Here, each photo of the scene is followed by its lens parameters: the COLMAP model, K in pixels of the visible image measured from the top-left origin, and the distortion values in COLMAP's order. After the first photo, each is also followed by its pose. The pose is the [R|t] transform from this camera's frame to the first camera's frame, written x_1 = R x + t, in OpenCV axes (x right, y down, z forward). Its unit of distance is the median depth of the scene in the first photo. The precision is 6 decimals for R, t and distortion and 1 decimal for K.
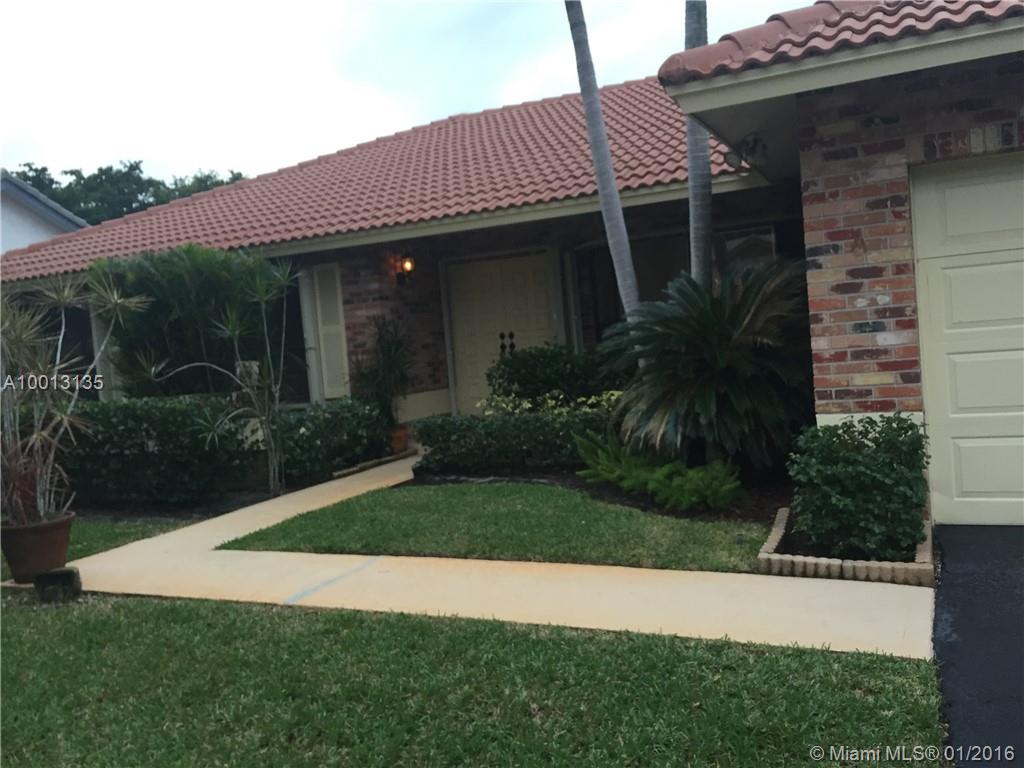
lens RADIAL K [[873.4, 0, 511.9], [0, 873.4, 382.6], [0, 0, 1]] dist [0.038633, -0.057641]
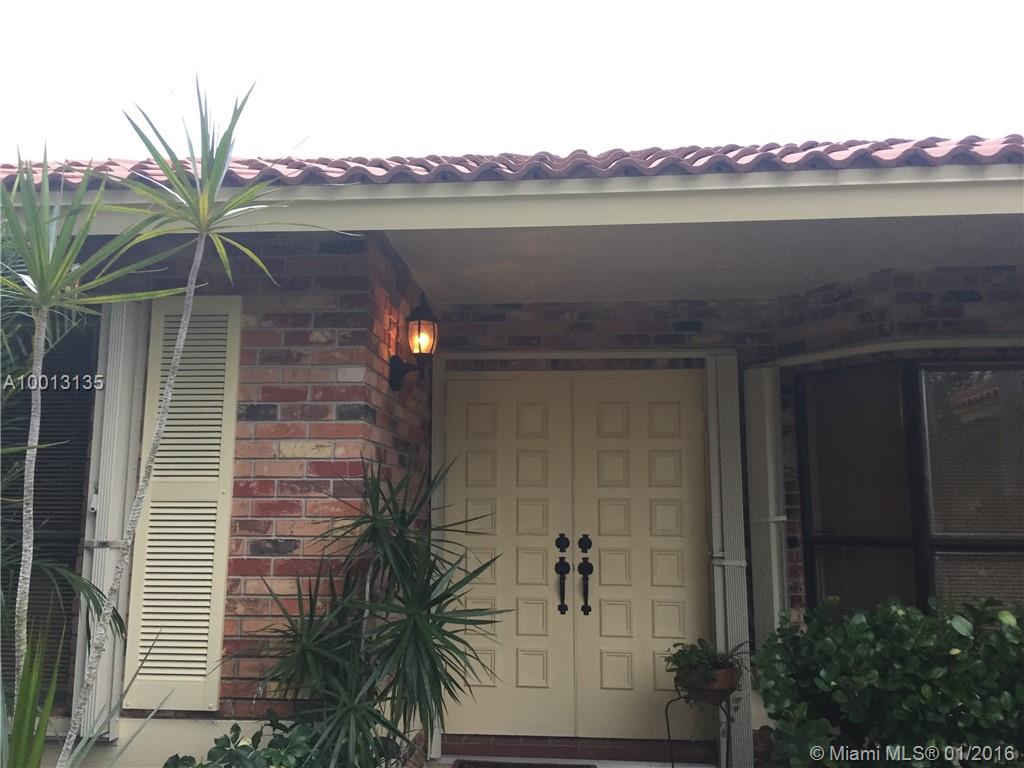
lens RADIAL K [[873.4, 0, 512.6], [0, 873.4, 382.1], [0, 0, 1]] dist [0.038633, -0.057641]
pose [[0.935075, 0.137180, 0.326828, -0.207185], [-0.062714, 0.971554, -0.228363, -0.032904], [-0.348858, 0.193040, 0.917079, 0.653828]]
